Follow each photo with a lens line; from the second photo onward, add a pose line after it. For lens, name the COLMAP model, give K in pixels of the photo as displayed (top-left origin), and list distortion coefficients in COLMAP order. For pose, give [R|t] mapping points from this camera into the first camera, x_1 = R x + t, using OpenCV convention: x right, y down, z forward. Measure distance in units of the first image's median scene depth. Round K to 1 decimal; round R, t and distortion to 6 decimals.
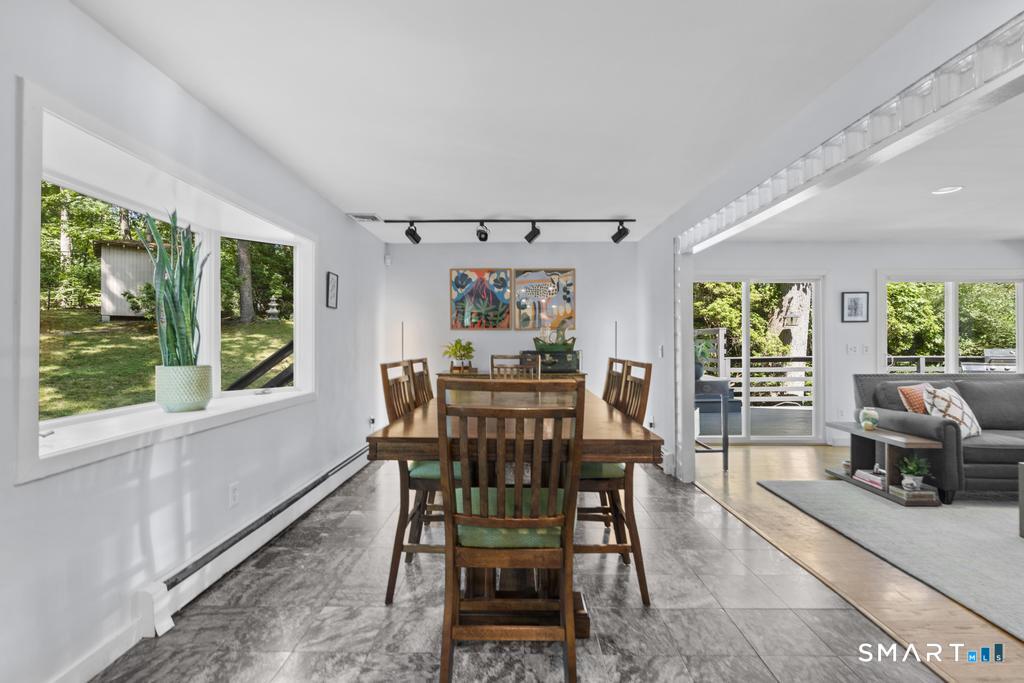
lens RADIAL K [[463.5, 0, 511.1], [0, 463.5, 340.6], [0, 0, 1]] dist [0.004725, 0.000715]
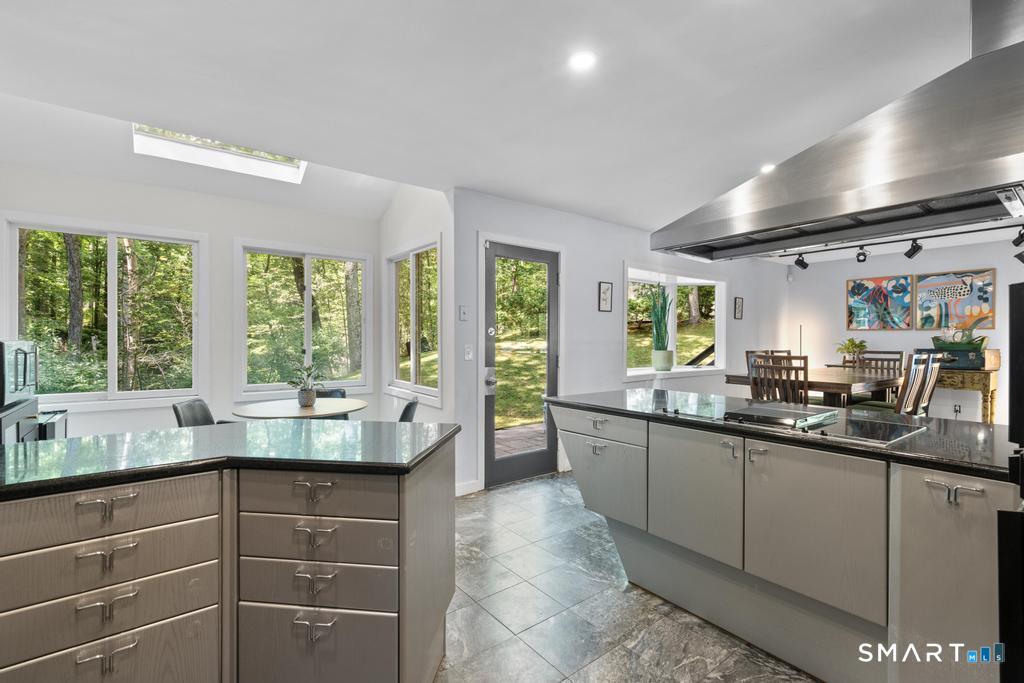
lens RADIAL K [[463.5, 0, 511.1], [0, 463.5, 340.7], [0, 0, 1]] dist [0.004725, 0.000715]
pose [[0.623401, 0.007209, -0.781869, 0.287517], [-0.002342, 0.999970, 0.007353, -0.003365], [0.781899, -0.002753, 0.623399, -0.468896]]
